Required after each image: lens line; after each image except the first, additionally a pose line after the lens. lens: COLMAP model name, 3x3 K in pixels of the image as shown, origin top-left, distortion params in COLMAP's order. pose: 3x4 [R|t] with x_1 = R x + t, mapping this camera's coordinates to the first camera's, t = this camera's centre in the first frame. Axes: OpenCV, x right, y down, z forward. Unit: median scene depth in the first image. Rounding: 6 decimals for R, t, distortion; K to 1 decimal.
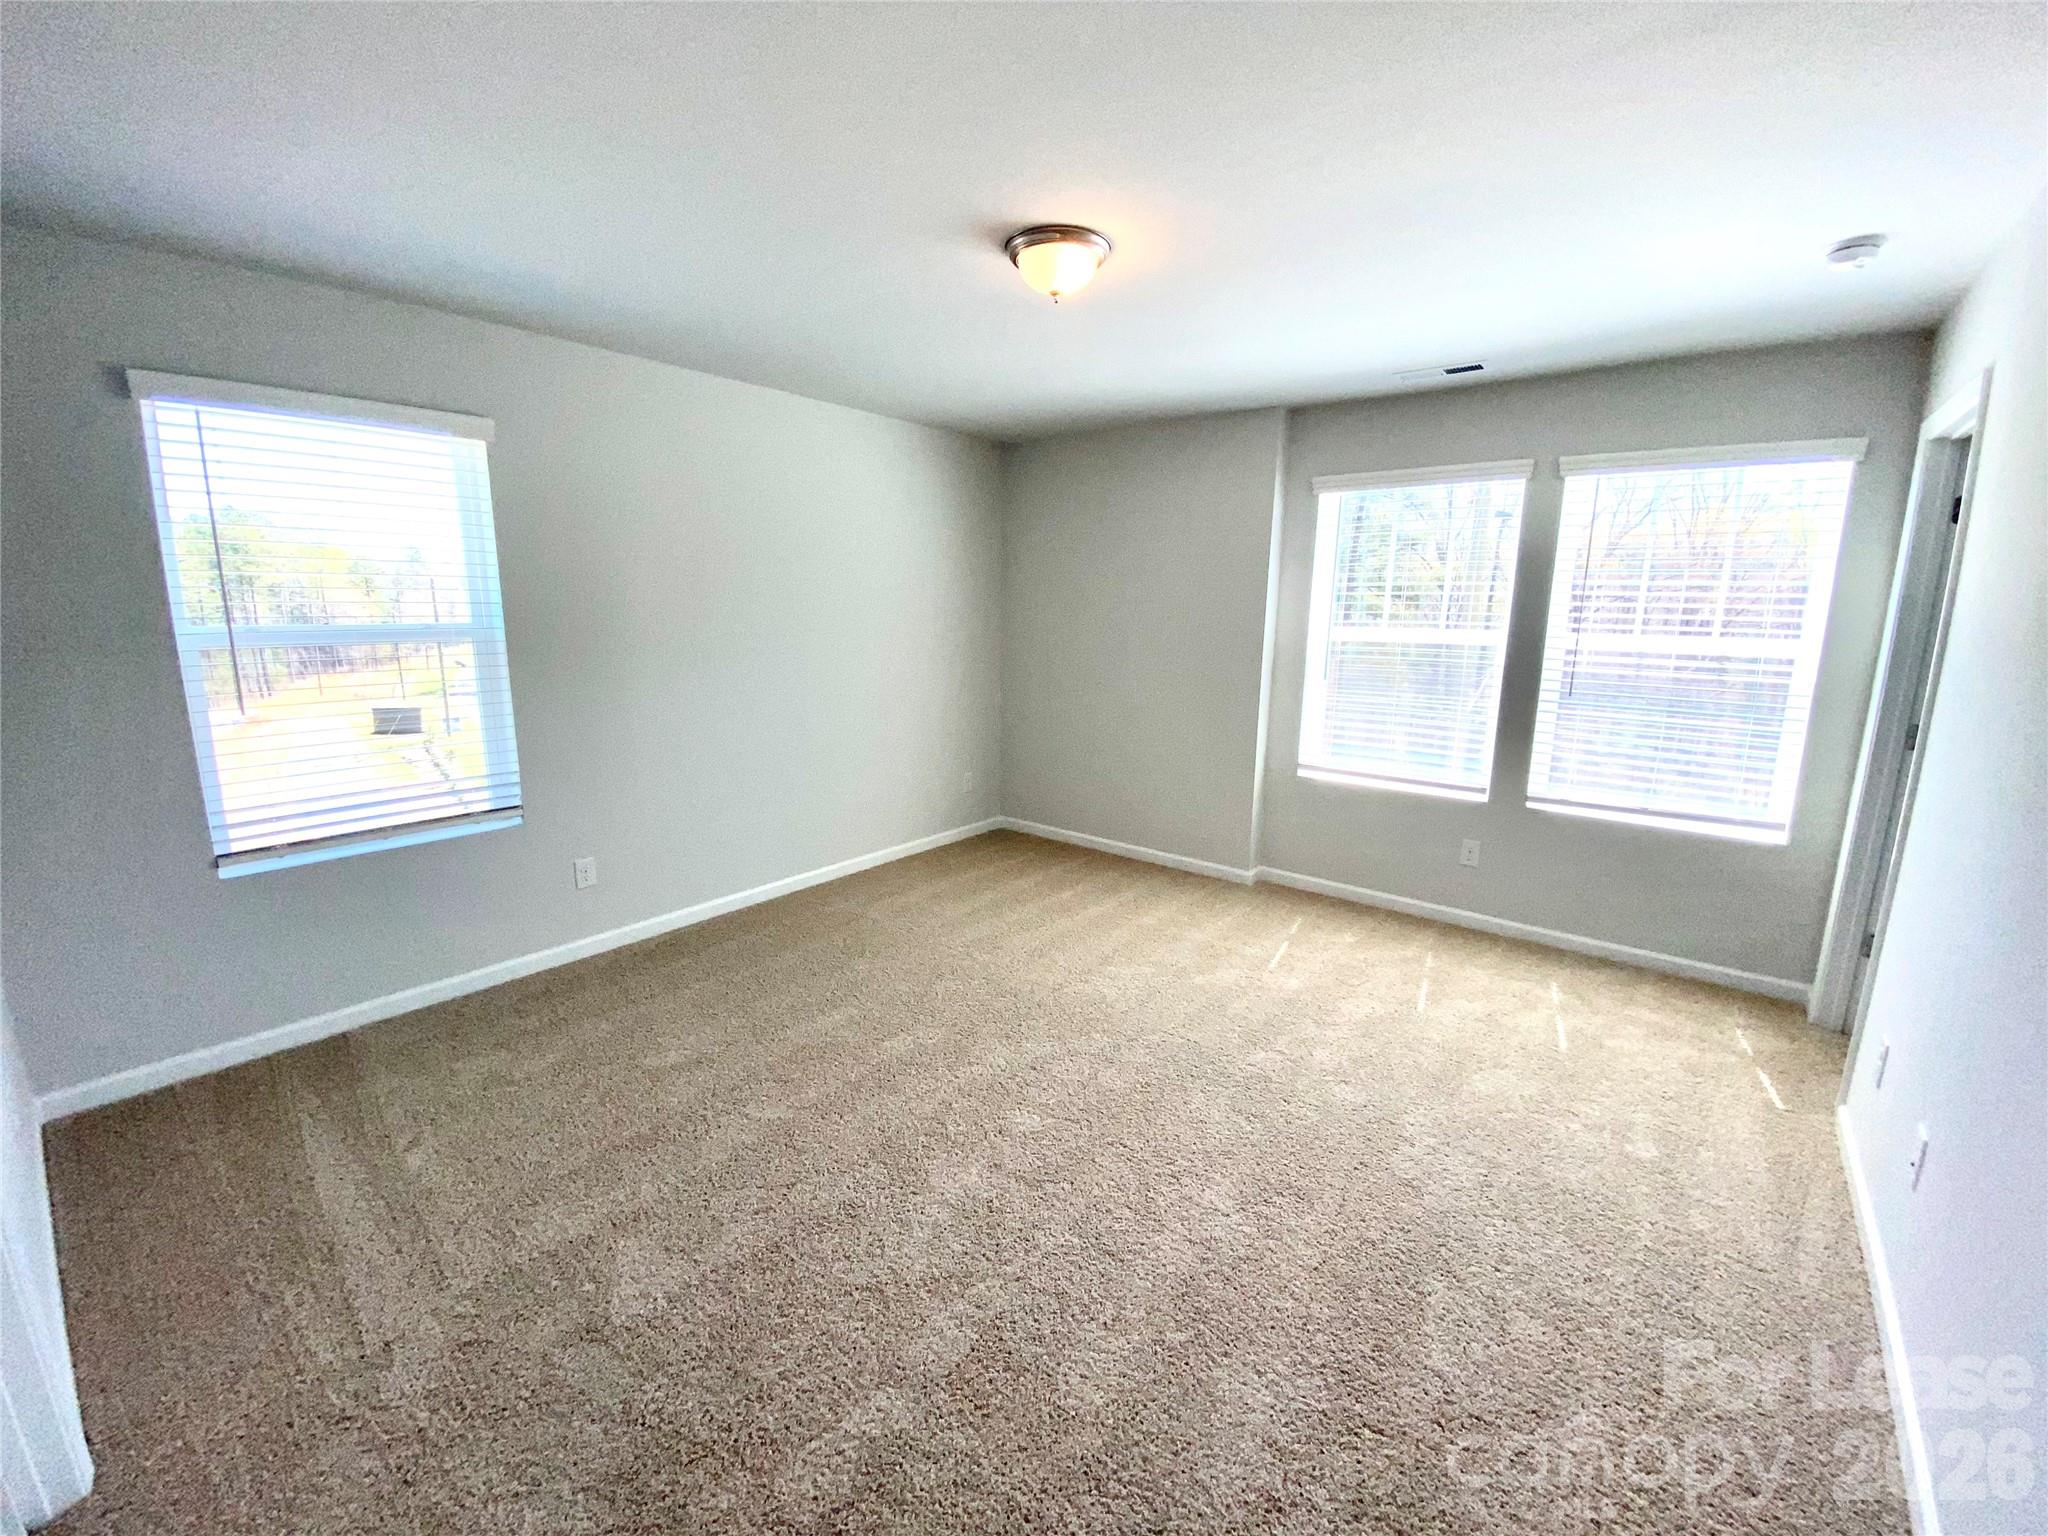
lens RADIAL K [[826.0, 0, 1035.5], [0, 826.0, 765.2], [0, 0, 1]] dist [0.047102, -0.033831]
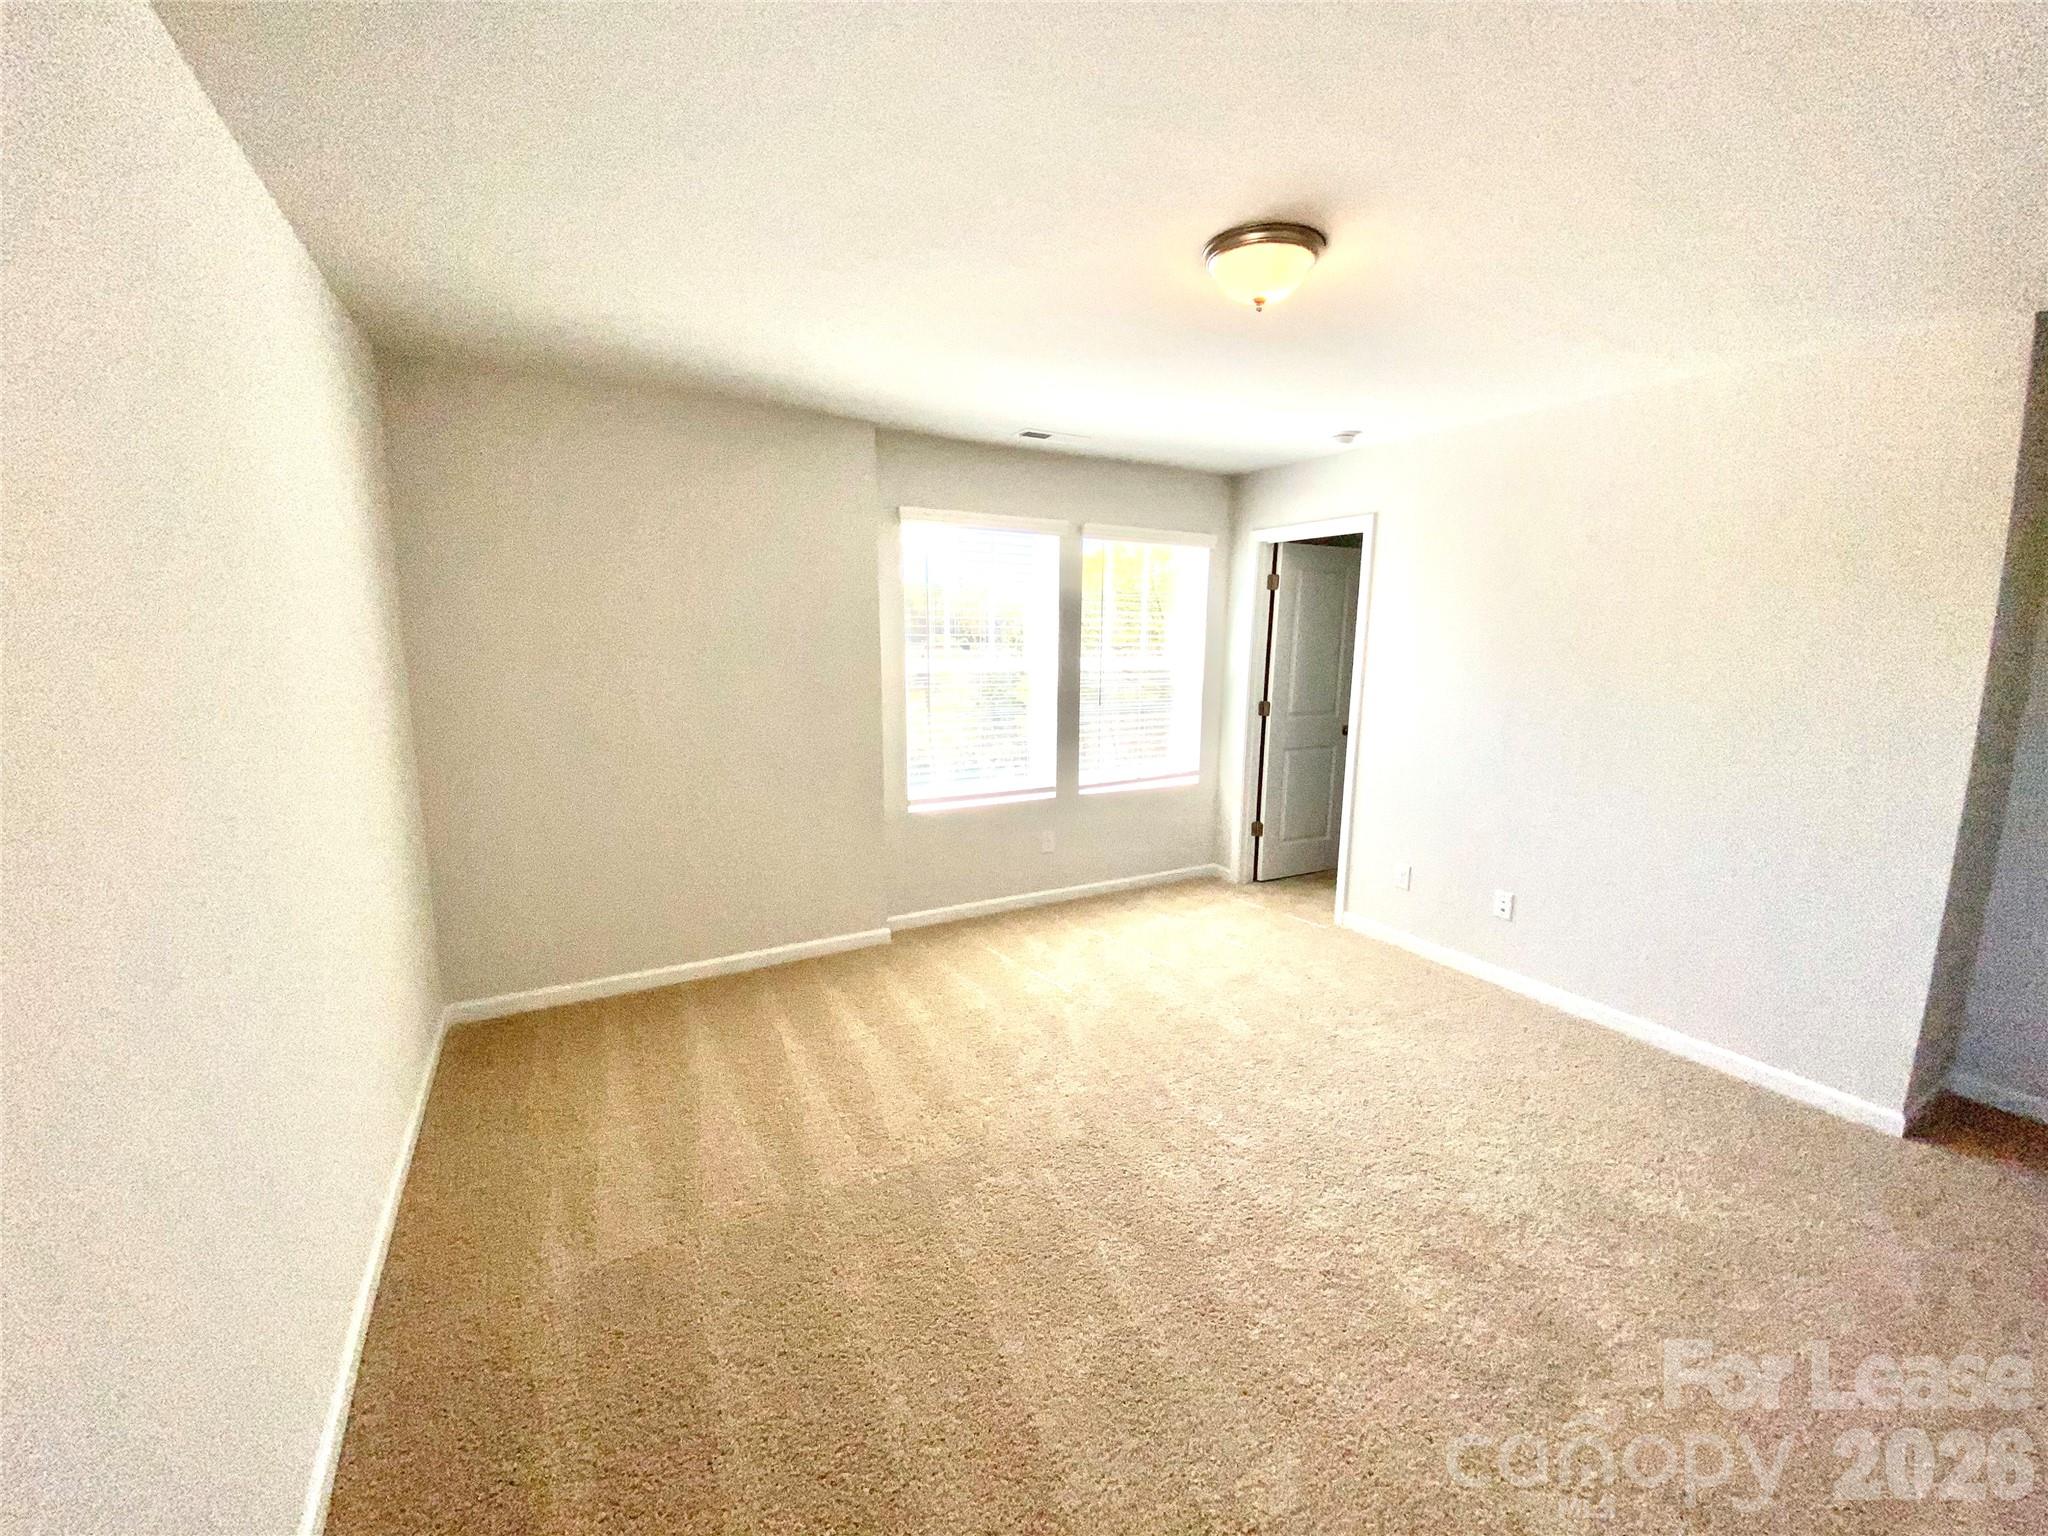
lens RADIAL K [[826.0, 0, 1035.5], [0, 826.0, 765.2], [0, 0, 1]] dist [0.047102, -0.033831]
pose [[0.374268, -0.158230, 0.913721, -0.561115], [0.173876, 0.979833, 0.098458, -0.125202], [-0.910874, 0.122024, 0.394232, 0.546721]]
